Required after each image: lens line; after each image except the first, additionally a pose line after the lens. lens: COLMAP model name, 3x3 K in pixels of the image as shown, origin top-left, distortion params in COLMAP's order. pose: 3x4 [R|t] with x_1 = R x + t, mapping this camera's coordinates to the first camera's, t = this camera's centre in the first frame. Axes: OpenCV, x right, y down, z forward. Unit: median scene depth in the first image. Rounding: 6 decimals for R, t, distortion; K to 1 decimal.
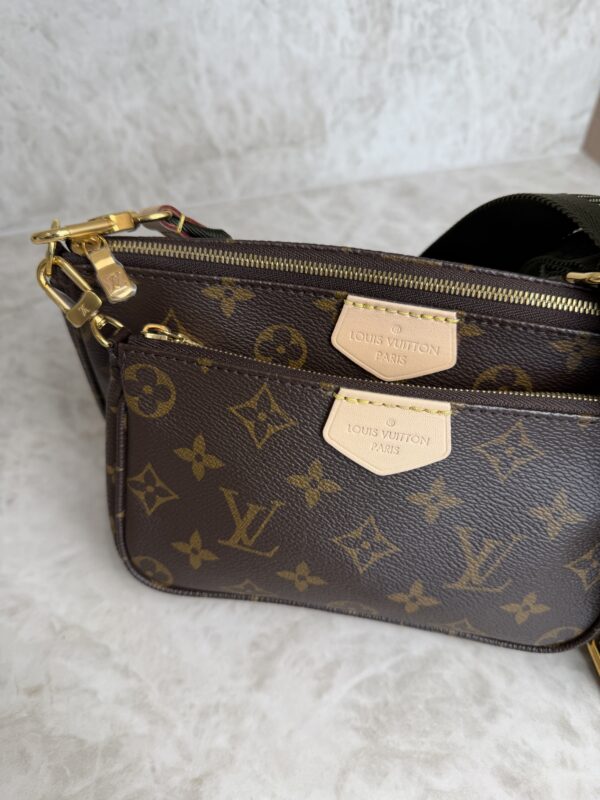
lens RADIAL K [[600.7, 0, 302.9], [0, 600.7, 398.1], [0, 0, 1]] dist [-0.066139, 0.029053]
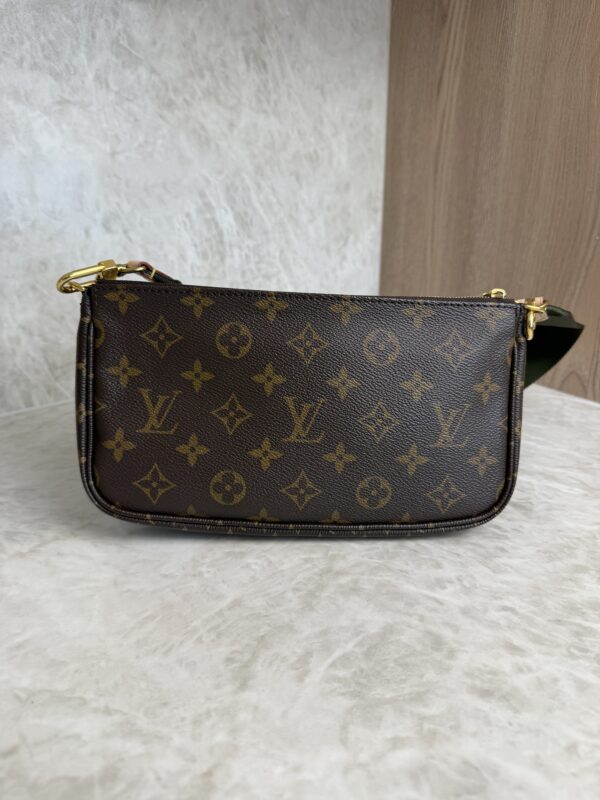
lens RADIAL K [[592.3, 0, 305.1], [0, 592.3, 400.0], [0, 0, 1]] dist [-0.024936, -0.000395]
pose [[0.949459, -0.127172, 0.286977, -0.114456], [0.240125, 0.883084, -0.403116, 0.271377], [-0.202160, 0.451652, 0.868989, -0.082065]]
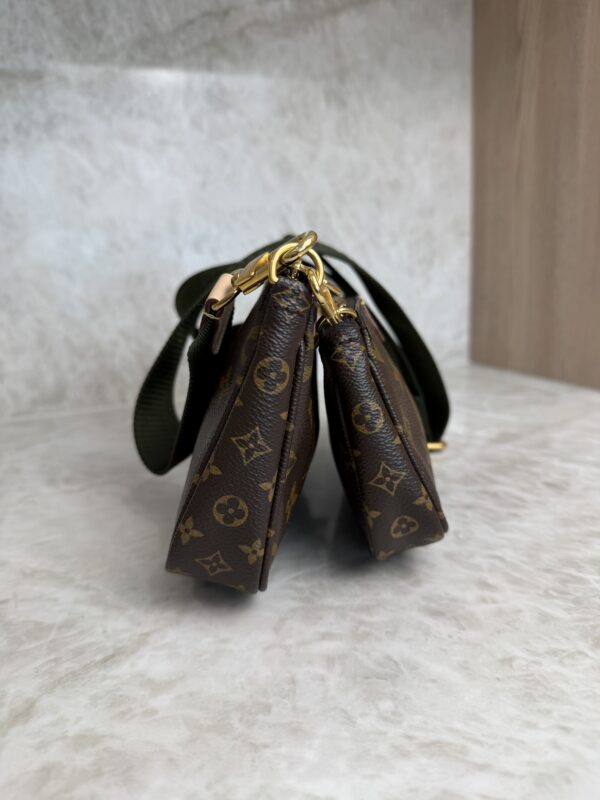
lens RADIAL K [[604.7, 0, 301.1], [0, 604.7, 403.0], [0, 0, 1]] dist [-0.047806, 0.005288]
pose [[0.995792, -0.077320, 0.049188, 0.041374], [0.091620, 0.828788, -0.552011, 0.472694], [0.001915, 0.554194, 0.832385, -0.072235]]
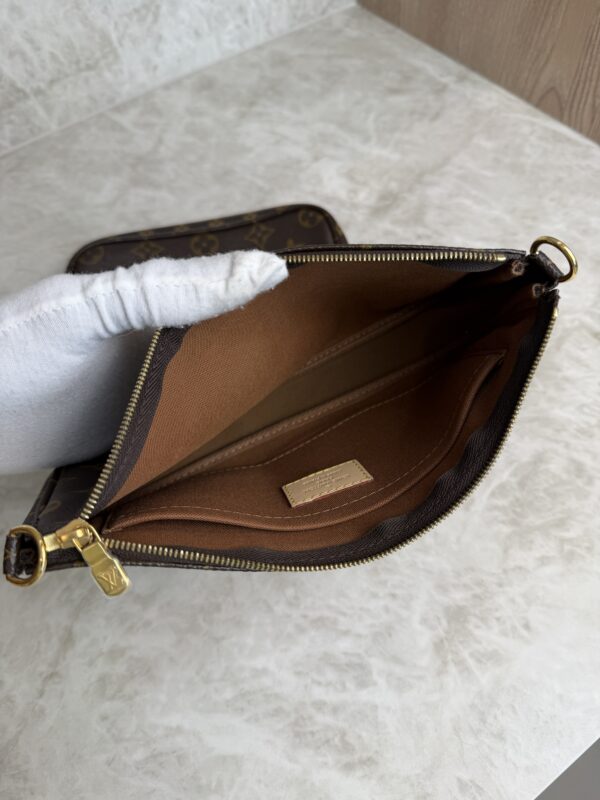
lens RADIAL K [[602.1, 0, 304.0], [0, 602.1, 401.0], [0, 0, 1]] dist [-0.043255, 0.009839]
pose [[0.960140, -0.272659, 0.061542, 0.146063], [0.256175, 0.946447, 0.196503, 0.050770], [-0.111825, -0.172905, 0.978570, -0.258492]]
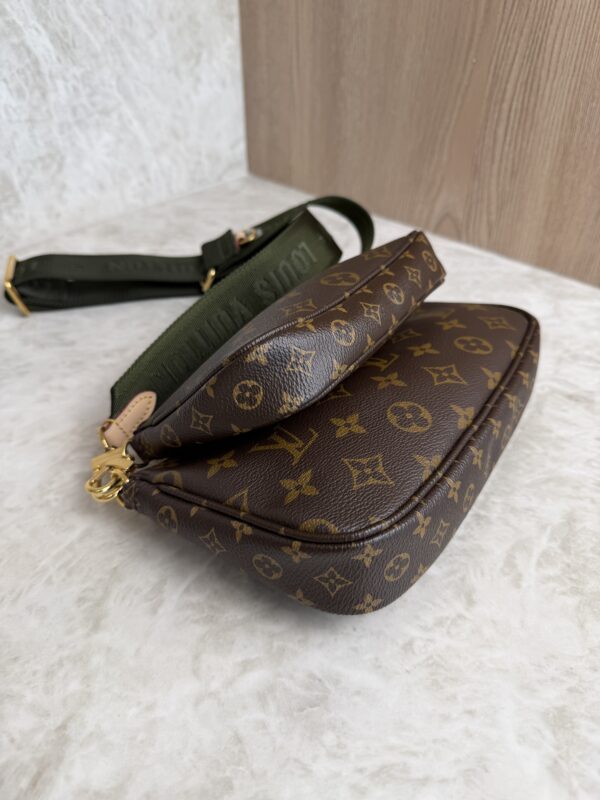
lens RADIAL K [[594.4, 0, 300.0], [0, 594.4, 400.0], [0, 0, 1]] dist [-0.039738, 0.007309]
pose [[0.882844, -0.305306, 0.356897, -0.002609], [0.352020, 0.933181, -0.072495, 0.175953], [-0.310916, 0.189637, 0.931326, -0.081456]]
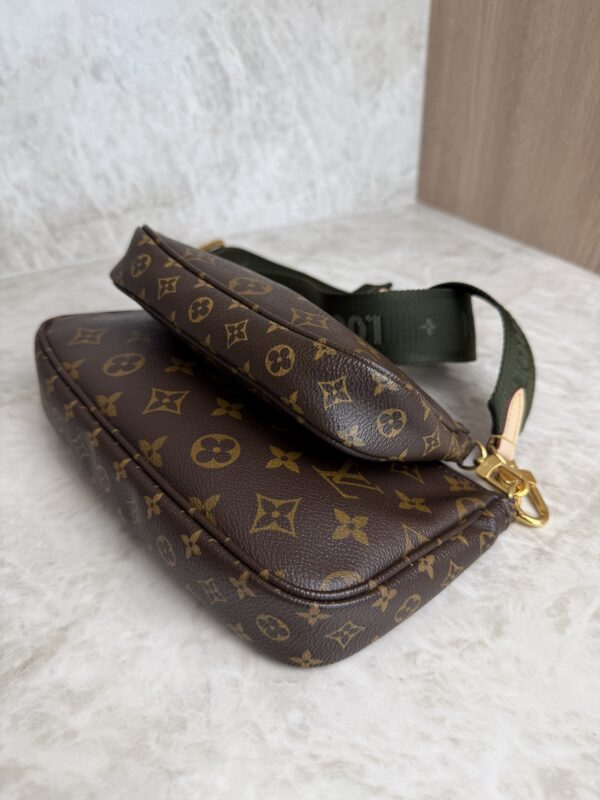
lens RADIAL K [[598.1, 0, 301.5], [0, 598.1, 407.0], [0, 0, 1]] dist [-0.045749, 0.008611]
pose [[0.988028, -0.118073, 0.099292, 0.097780], [0.136691, 0.968399, -0.208613, 0.275920], [-0.071523, 0.219688, 0.972945, -0.090371]]
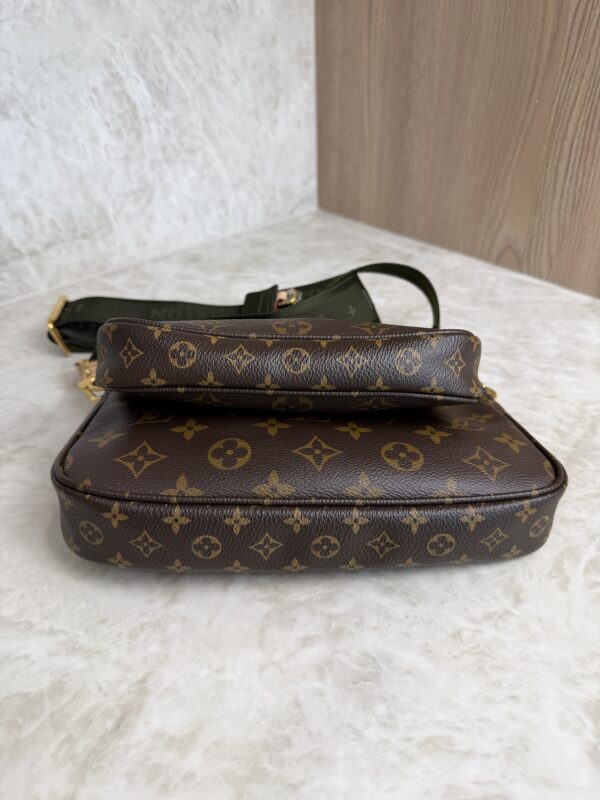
lens RADIAL K [[594.4, 0, 300.0], [0, 594.4, 400.0], [0, 0, 1]] dist [-0.039738, 0.007309]
pose [[0.924551, -0.254382, 0.283718, -0.041296], [0.306475, 0.938853, -0.156934, 0.210381], [-0.226448, 0.232046, 0.945979, -0.135665]]
